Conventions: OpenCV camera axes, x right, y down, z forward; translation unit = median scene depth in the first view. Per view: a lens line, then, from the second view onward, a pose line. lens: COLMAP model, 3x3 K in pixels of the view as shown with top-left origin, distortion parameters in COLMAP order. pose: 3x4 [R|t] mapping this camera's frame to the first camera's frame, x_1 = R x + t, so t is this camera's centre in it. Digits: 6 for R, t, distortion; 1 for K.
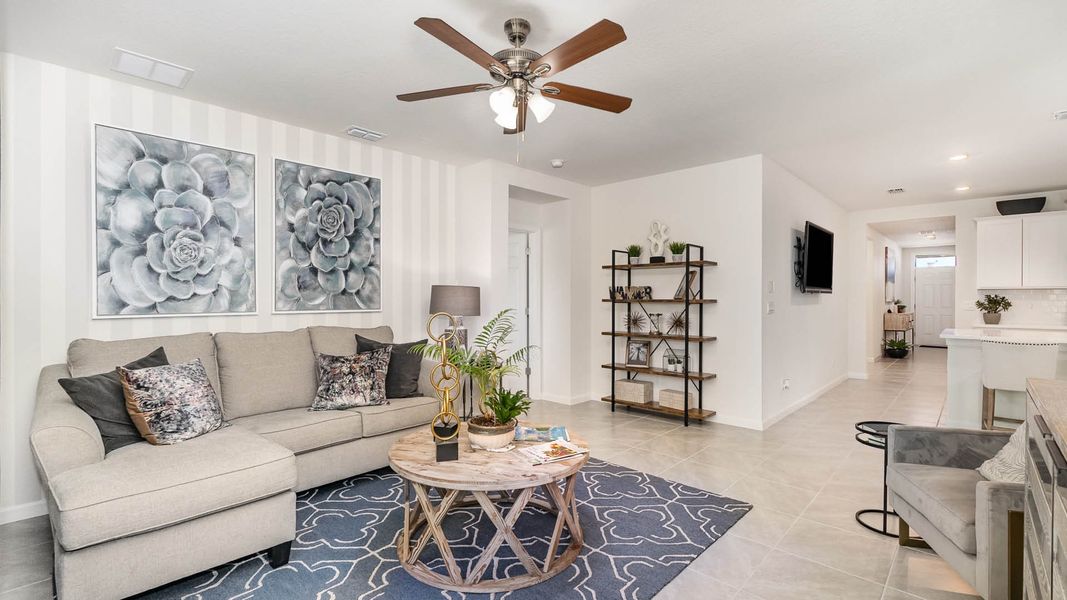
lens RADIAL K [[474.6, 0, 533.5], [0, 474.6, 300.0], [0, 0, 1]] dist [-0.003409, -0.000605]
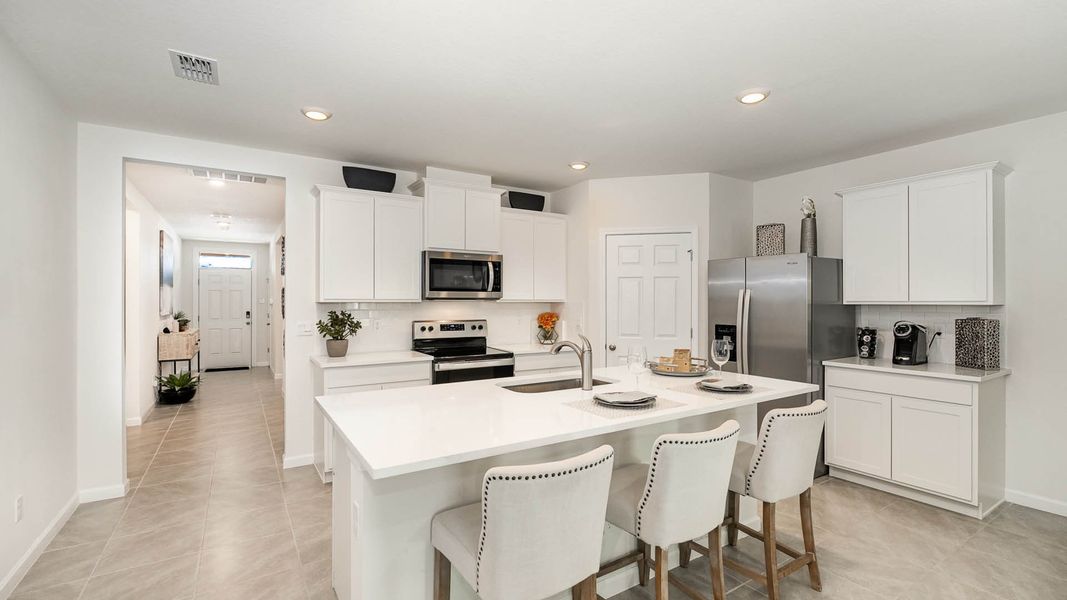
lens RADIAL K [[466.8, 0, 533.5], [0, 466.8, 300.0], [0, 0, 1]] dist [-0.003754, -0.000691]
pose [[0.248415, 0.000846, 0.968653, 0.270618], [0.005391, 0.999983, -0.002256, -0.014324], [-0.968639, 0.005783, 0.248407, 0.370703]]
